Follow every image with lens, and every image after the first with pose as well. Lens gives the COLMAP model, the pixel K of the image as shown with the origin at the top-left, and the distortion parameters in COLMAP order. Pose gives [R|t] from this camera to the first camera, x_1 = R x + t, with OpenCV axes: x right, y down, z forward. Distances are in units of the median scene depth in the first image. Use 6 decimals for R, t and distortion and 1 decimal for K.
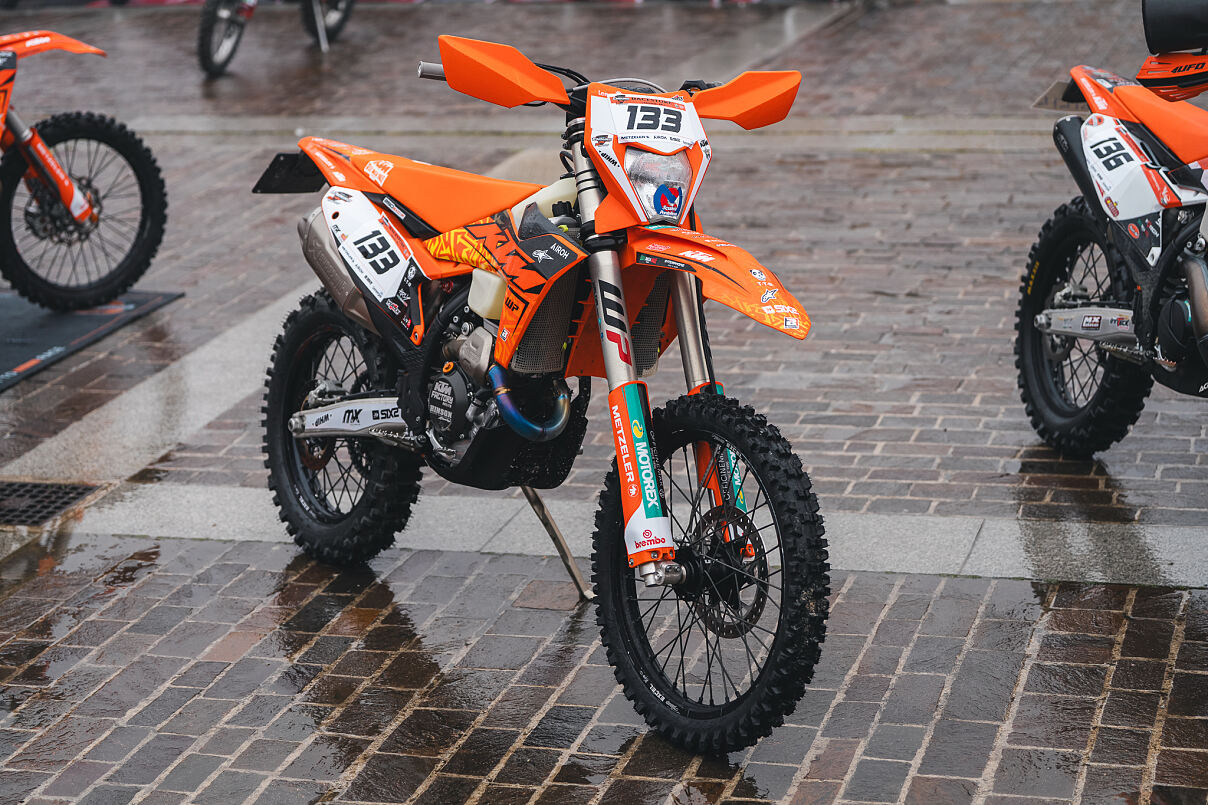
lens RADIAL K [[2446.6, 0, 604.0], [0, 2446.6, 402.5], [0, 0, 1]] dist [0.003965, 0.022281]
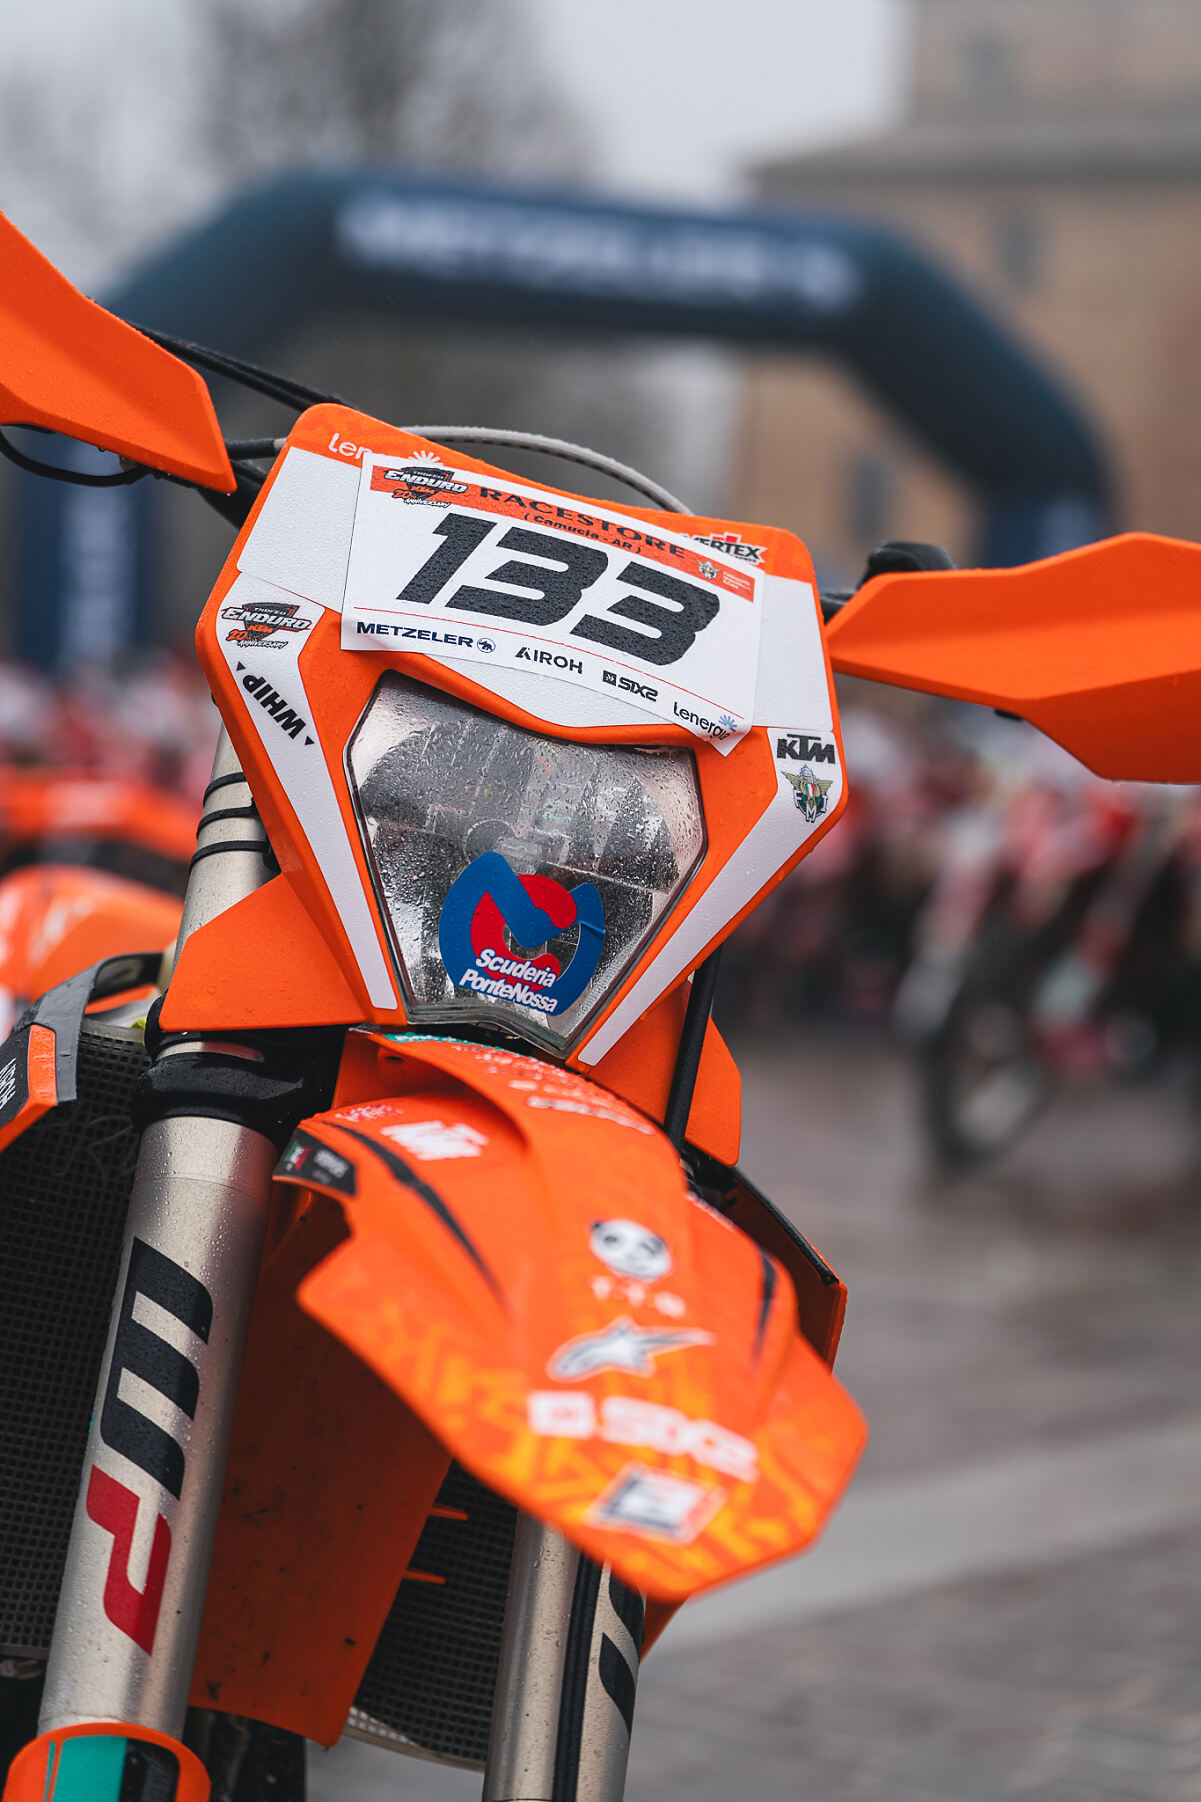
lens RADIAL K [[4283.2, 0, 600.5], [0, 4283.2, 901.0], [0, 0, 1]] dist [-0.002256, 0.061255]
pose [[0.928960, 0.116717, -0.351298, 0.166378], [-0.196934, 0.959378, -0.202018, -0.009927], [0.313449, 0.256849, 0.914209, 0.654056]]
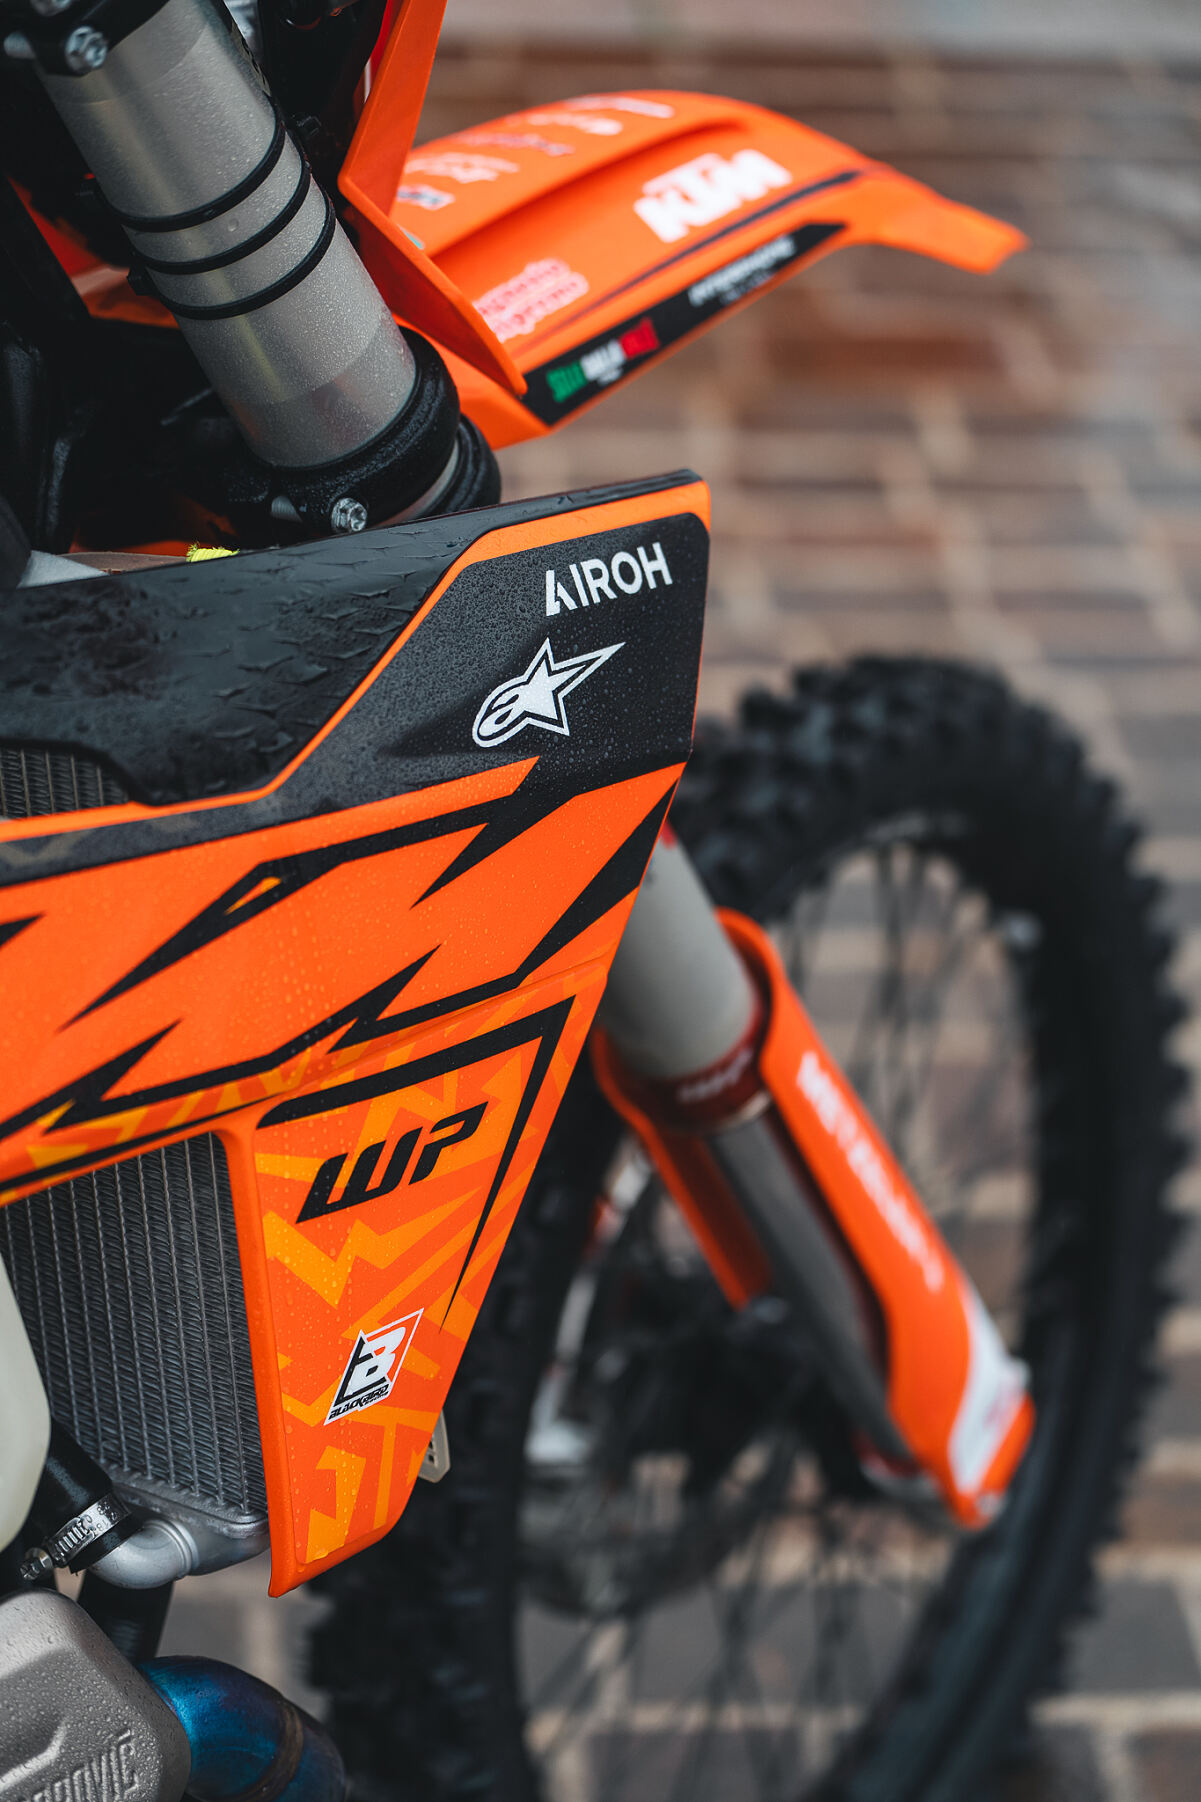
lens RADIAL K [[3649.7, 0, 600.5], [0, 3649.7, 901.0], [0, 0, 1]] dist [0.003965, 0.022281]
pose [[-0.370417, -0.482784, 0.793543, -0.215341], [0.214947, 0.786573, 0.578878, -0.182179], [-0.903653, 0.384996, -0.187587, 1.048484]]
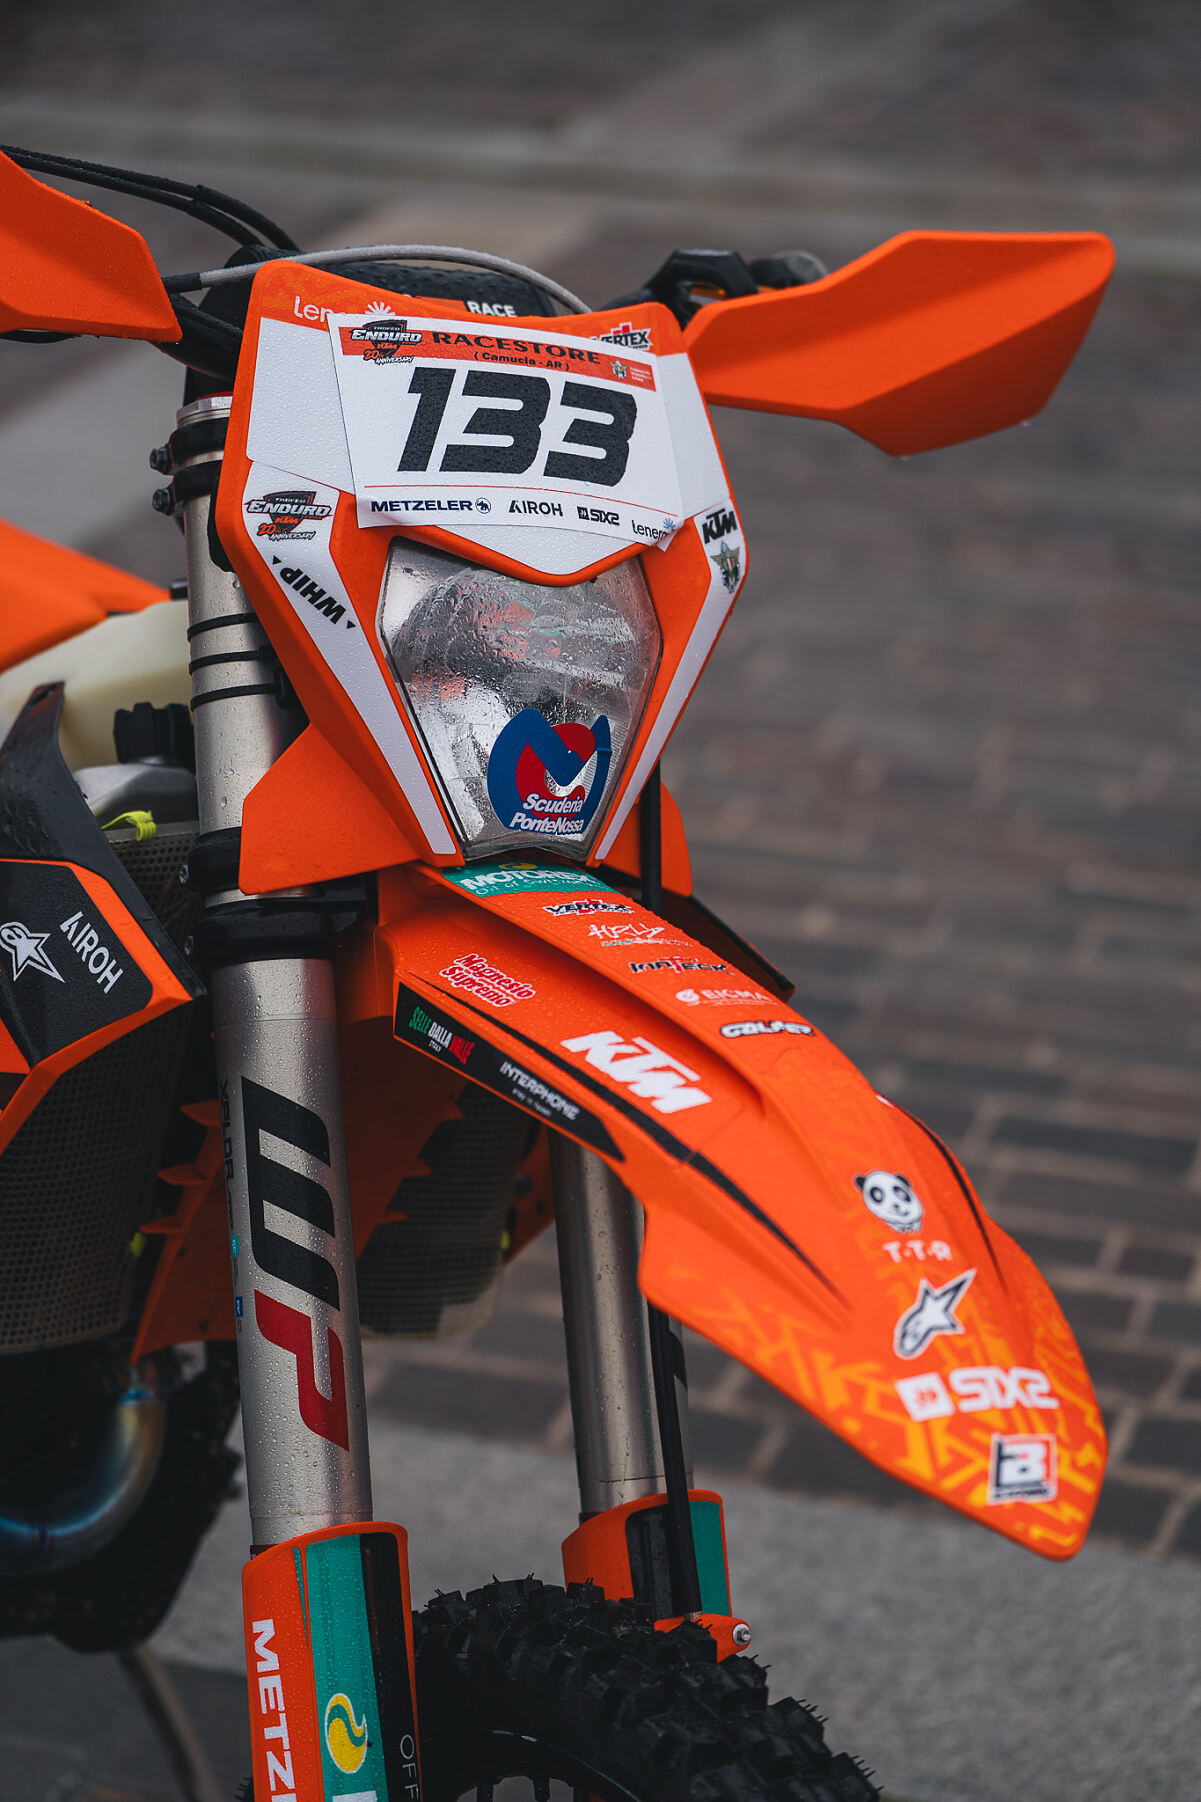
lens RADIAL K [[3976.8, 0, 600.5], [0, 3976.8, 901.0], [0, 0, 1]] dist [0.036284, -0.113850]
pose [[0.997438, 0.071492, -0.002440, 0.033197], [-0.070972, 0.993299, 0.091219, -0.106307], [0.008945, -0.090812, 0.995828, 0.602435]]
